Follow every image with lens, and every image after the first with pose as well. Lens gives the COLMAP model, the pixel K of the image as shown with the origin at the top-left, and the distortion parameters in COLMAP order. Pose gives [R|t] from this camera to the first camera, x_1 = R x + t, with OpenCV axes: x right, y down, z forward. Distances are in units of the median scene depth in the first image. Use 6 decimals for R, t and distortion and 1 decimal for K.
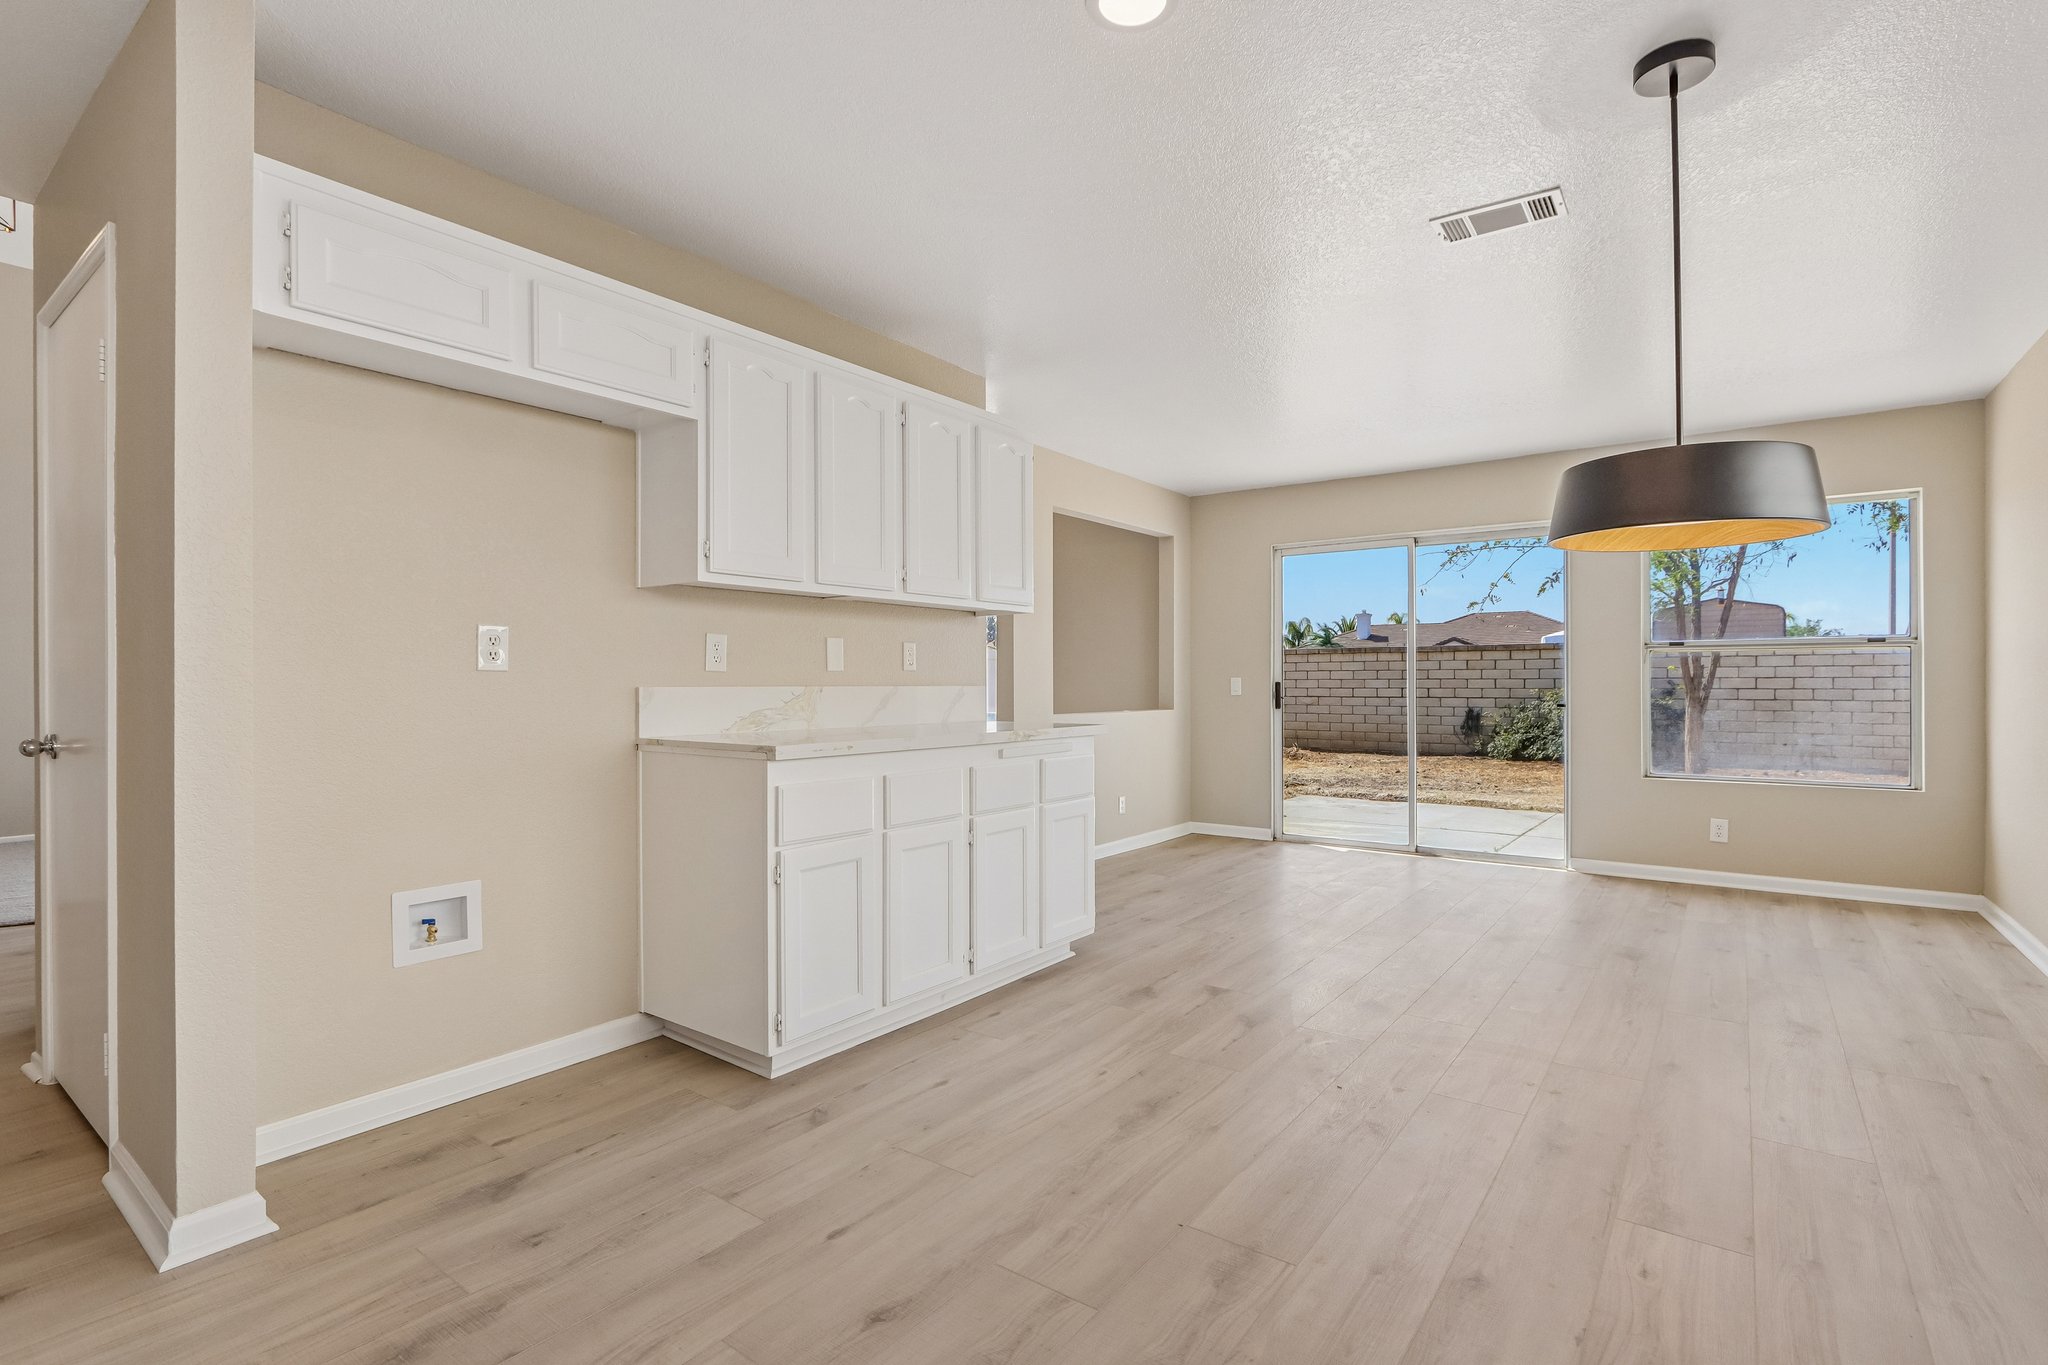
lens RADIAL K [[960.1, 0, 1006.7], [0, 960.1, 691.1], [0, 0, 1]] dist [-0.018689, 0.005338]
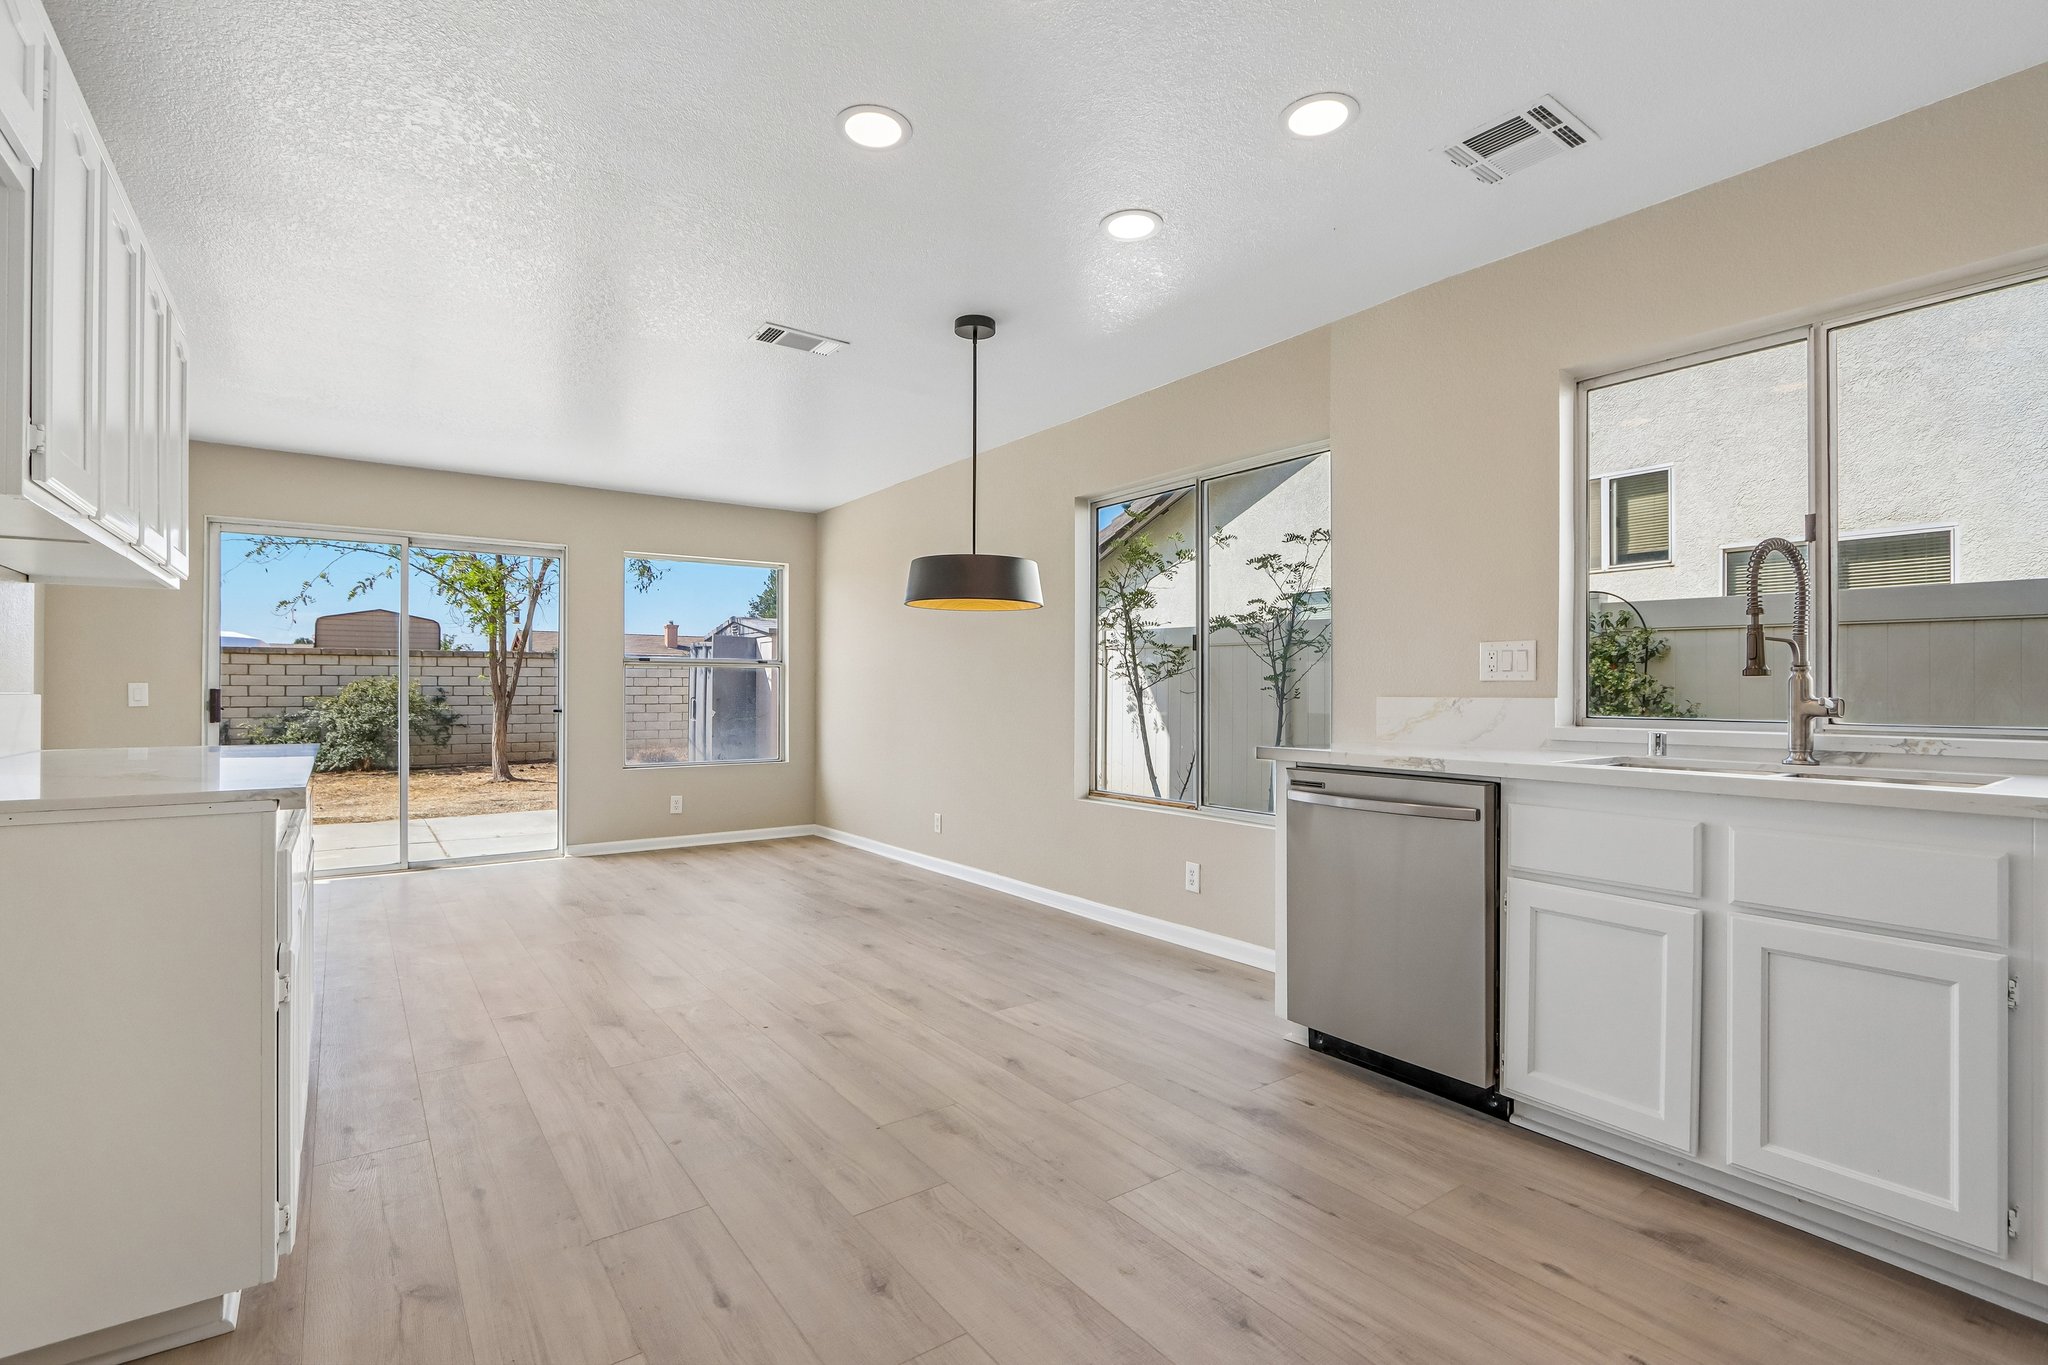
lens RADIAL K [[960.1, 0, 1016.9], [0, 960.1, 679.8], [0, 0, 1]] dist [-0.018689, 0.005338]
pose [[0.288657, 0.011506, 0.957363, -0.482061], [0.007496, 0.999870, -0.014277, -0.001485], [-0.957403, 0.011298, 0.288533, 0.232464]]
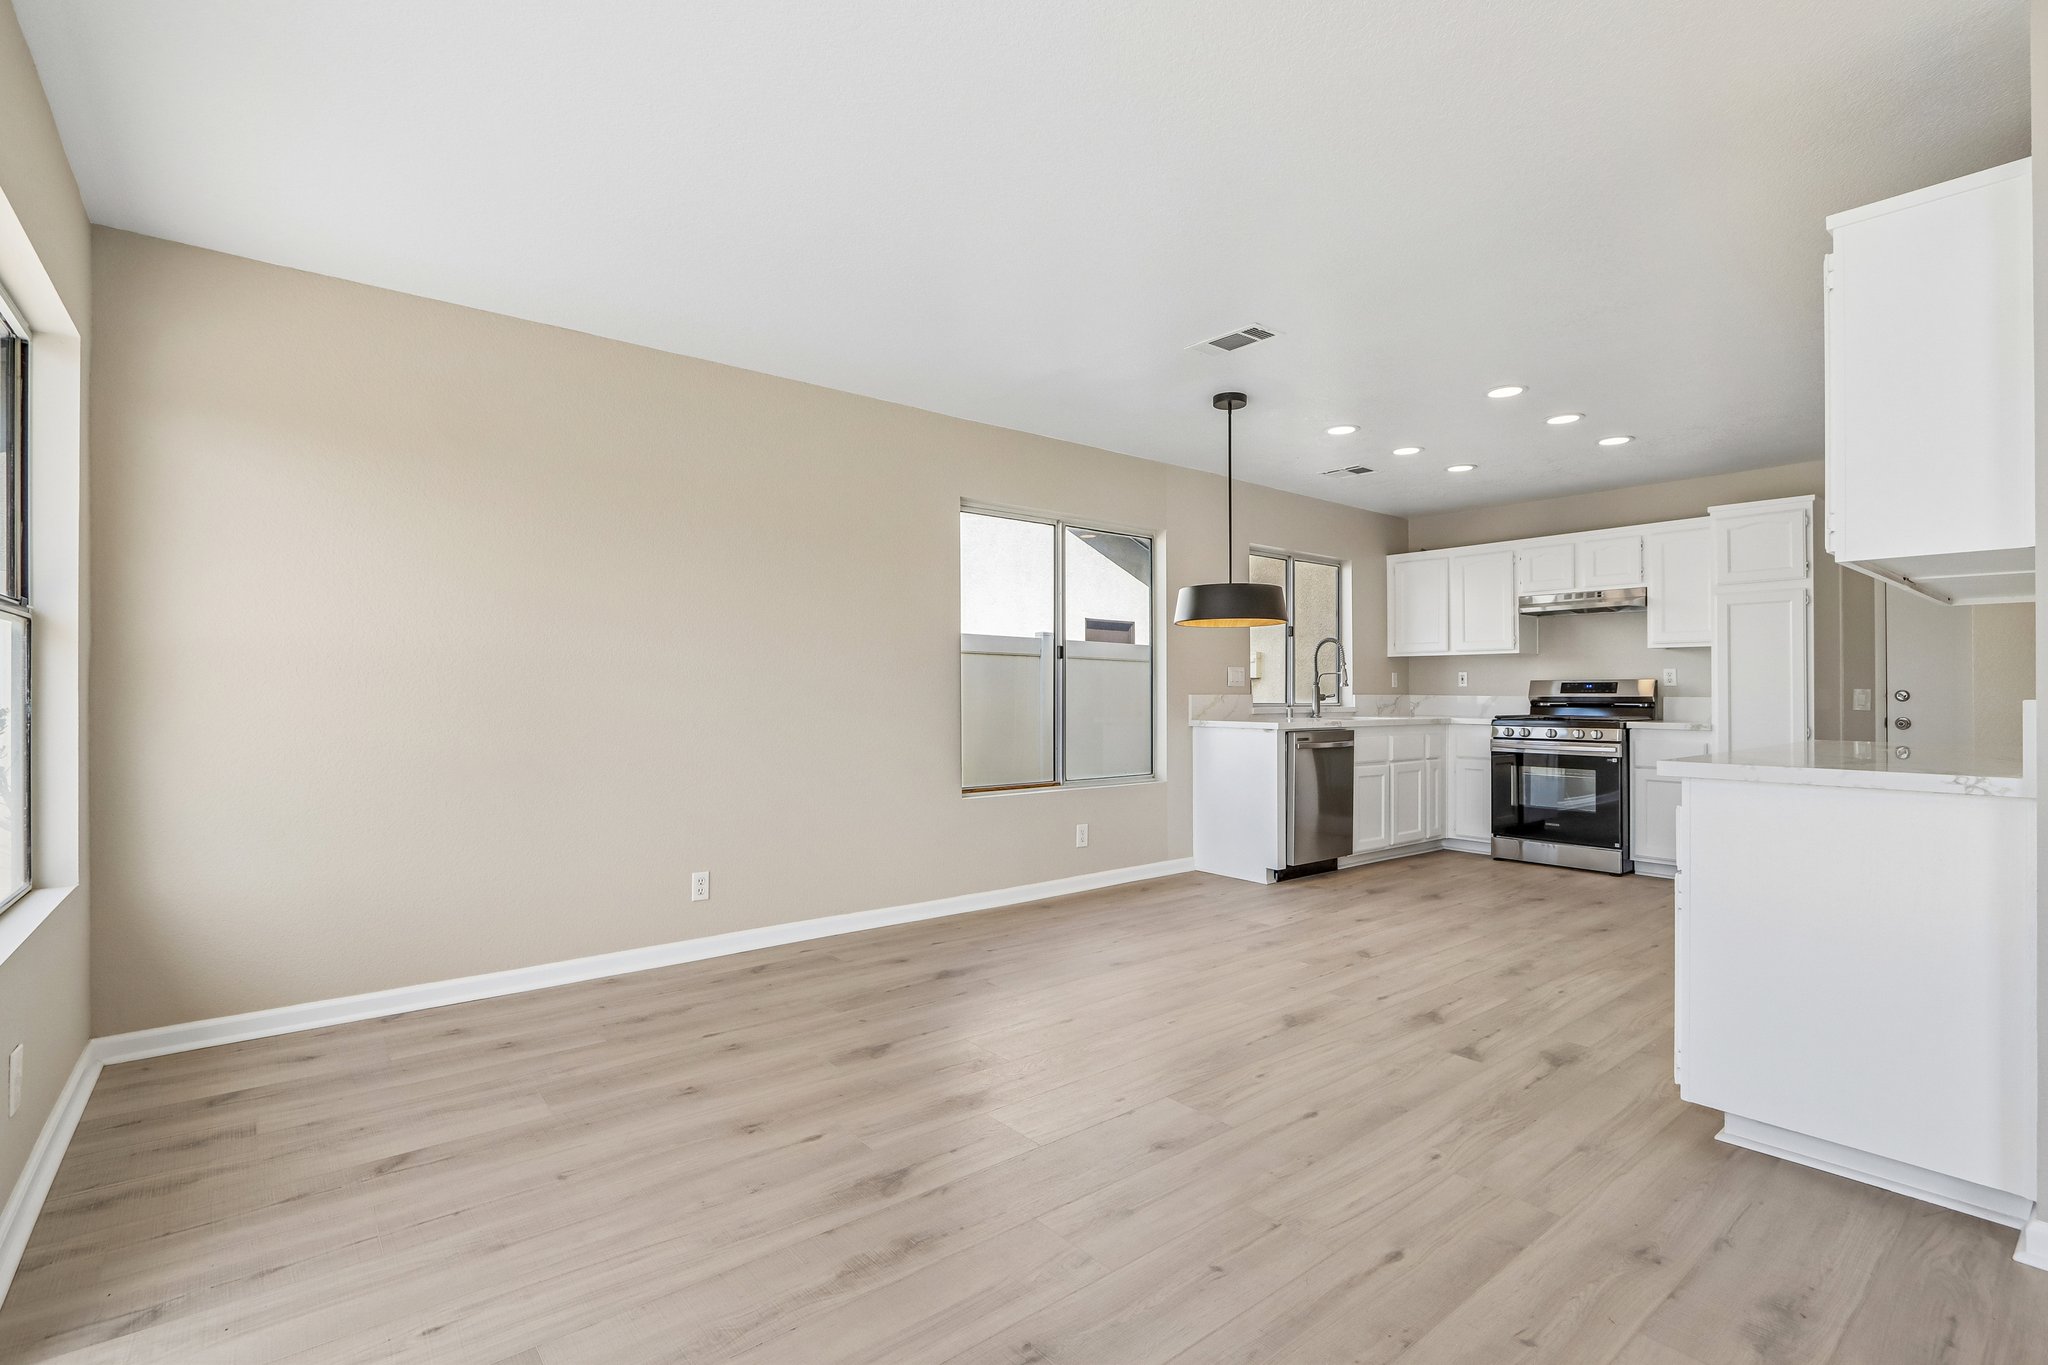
lens RADIAL K [[960.1, 0, 1018.5], [0, 960.1, 688.3], [0, 0, 1]] dist [-0.018689, 0.005338]
pose [[-0.974918, 0.002460, 0.222552, 0.370480], [0.003944, 0.999973, 0.006221, -0.015731], [-0.222530, 0.006943, -0.974901, 1.695646]]
